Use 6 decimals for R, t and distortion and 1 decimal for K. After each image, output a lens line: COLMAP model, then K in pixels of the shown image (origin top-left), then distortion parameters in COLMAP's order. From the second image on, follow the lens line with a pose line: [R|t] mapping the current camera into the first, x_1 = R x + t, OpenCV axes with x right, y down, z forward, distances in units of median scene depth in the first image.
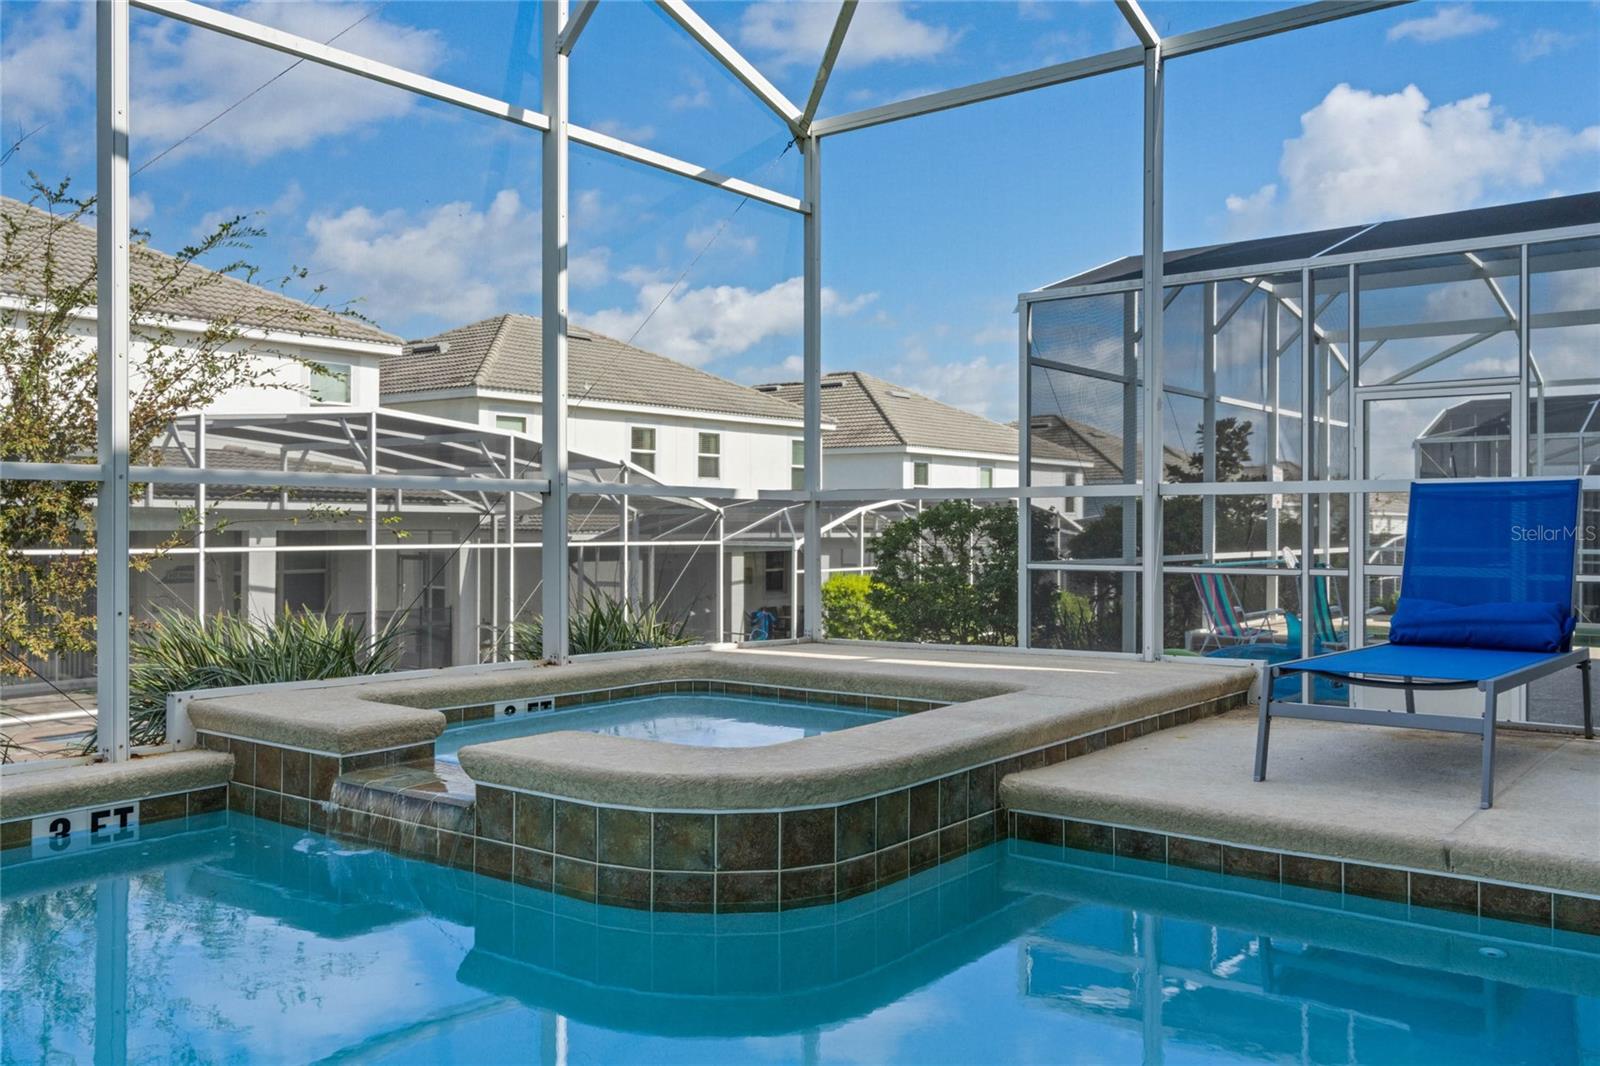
lens RADIAL K [[1322.0, 0, 800.0], [0, 1322.0, 533.0], [0, 0, 1]] dist [0.000069, -0.004779]
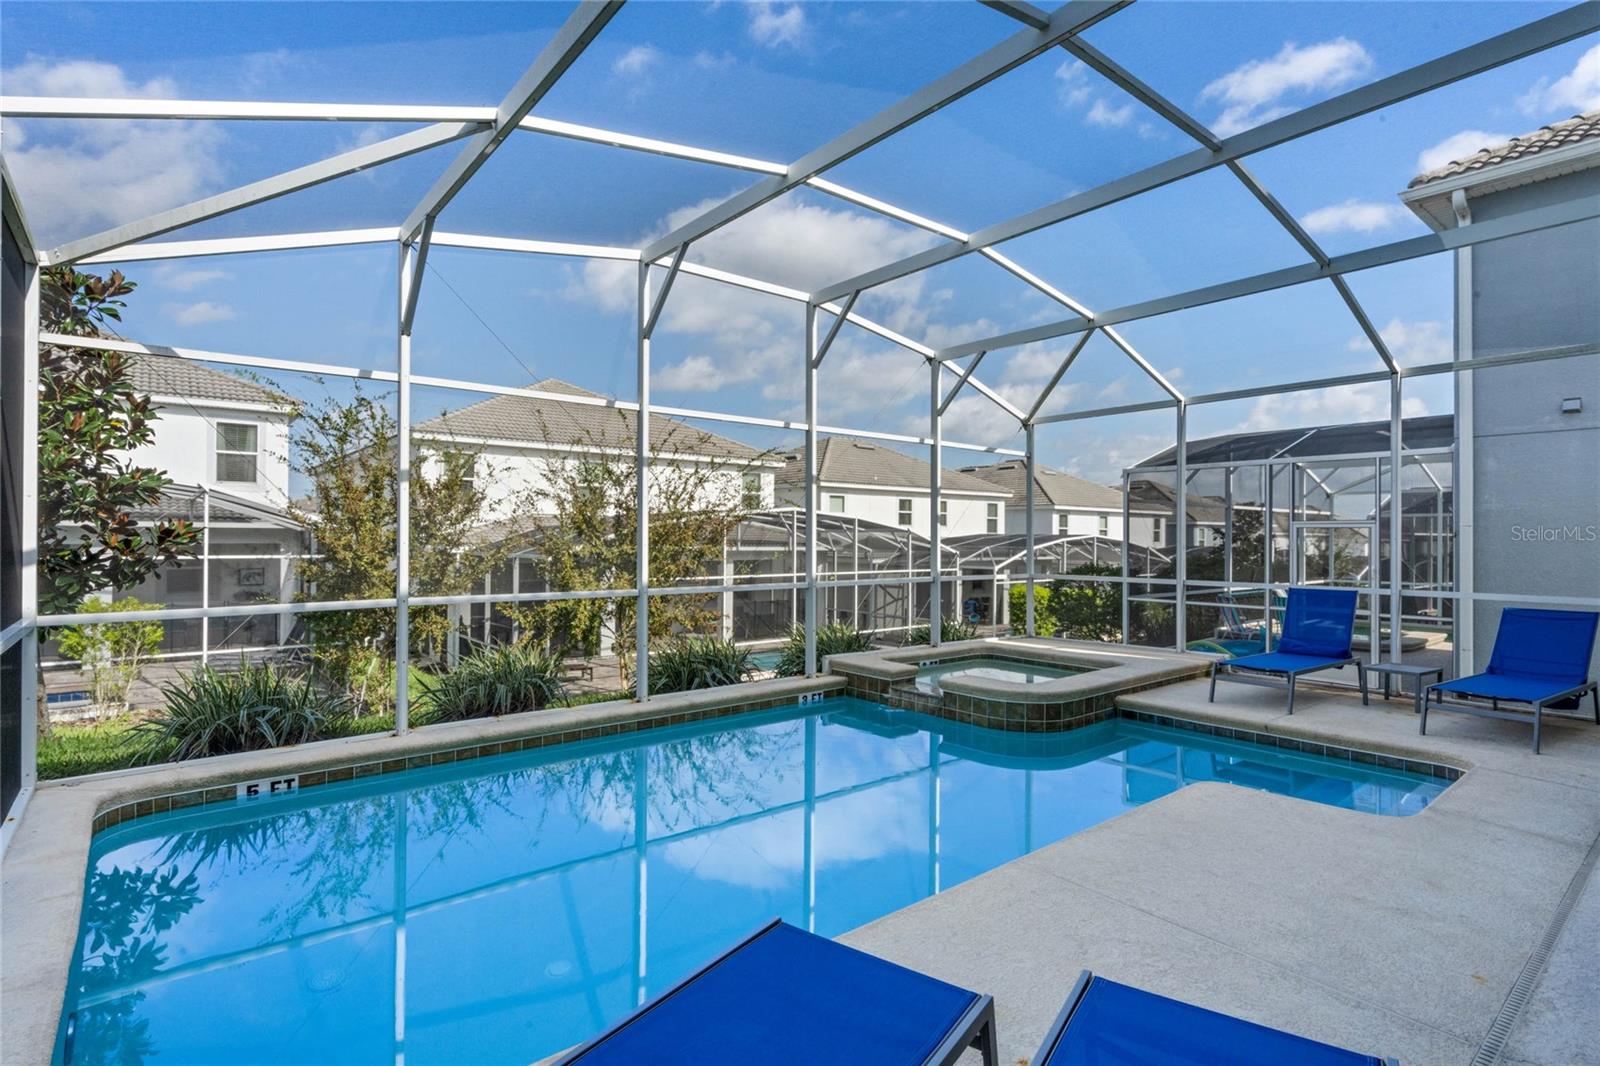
lens RADIAL K [[786.6, 0, 799.7], [0, 786.6, 535.8], [0, 0, 1]] dist [-0.004512, 0.000242]
pose [[0.974288, 0.002328, -0.225293, -0.097281], [-0.004829, 0.999933, -0.010552, -0.105369], [0.225254, 0.011368, 0.974234, -0.603326]]
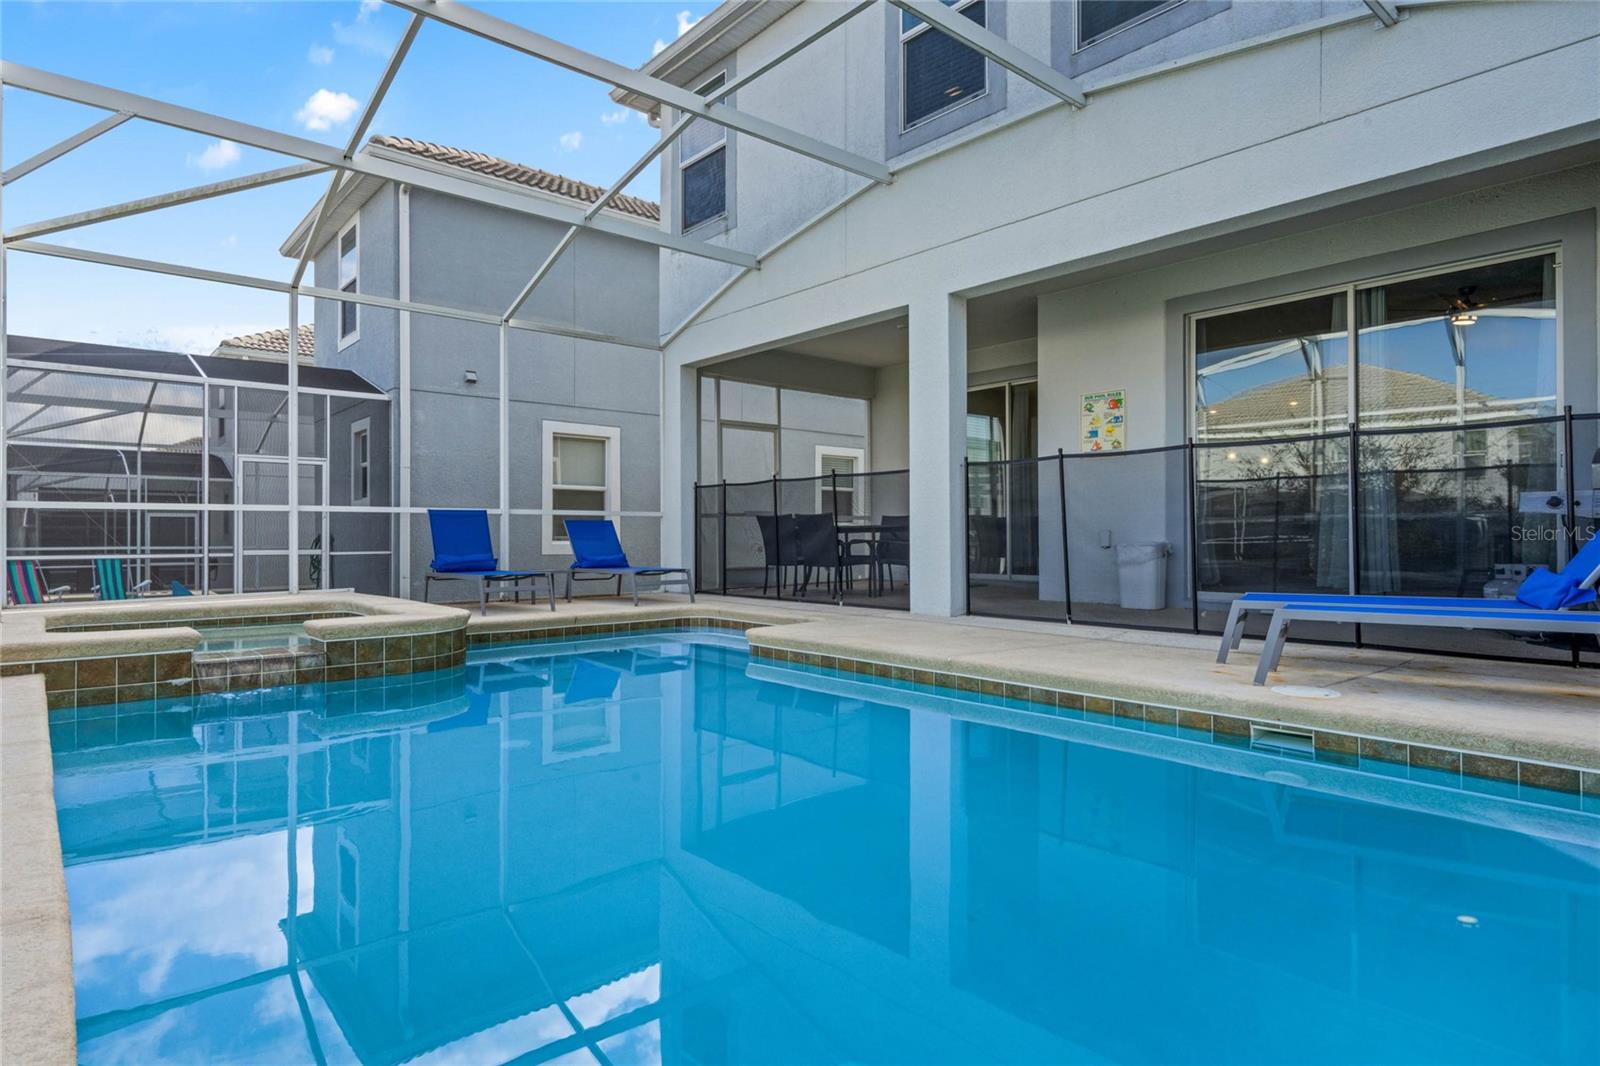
lens RADIAL K [[858.0, 0, 803.4], [0, 858.0, 545.5], [0, 0, 1]] dist [-0.000106, -0.001311]
pose [[0.198757, -0.015028, 0.979933, -0.903960], [0.010782, 0.999855, 0.013146, 0.016247], [-0.979989, 0.007953, 0.198891, -0.015178]]
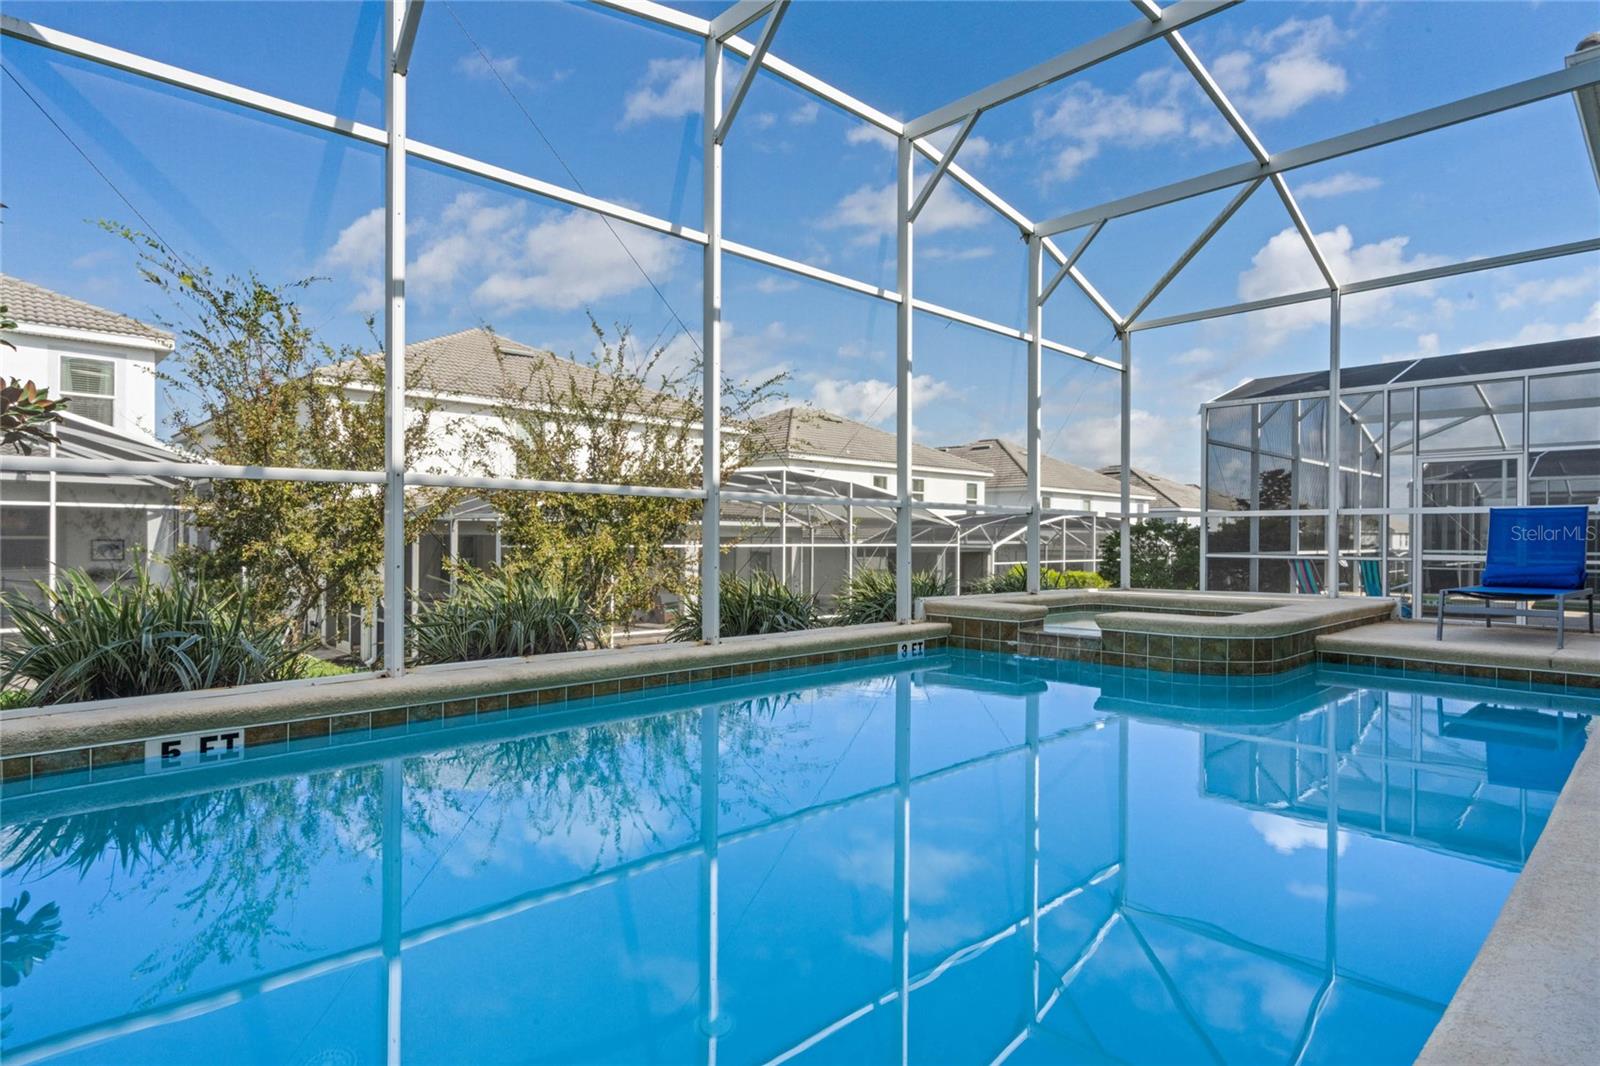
lens RADIAL K [[858.0, 0, 803.4], [0, 858.0, 545.5], [0, 0, 1]] dist [-0.000106, -0.001311]
pose [[0.989187, 0.006132, -0.146533, -0.353783], [-0.005665, 0.999977, 0.003607, 0.018822], [0.146552, -0.002738, 0.989199, -0.418846]]
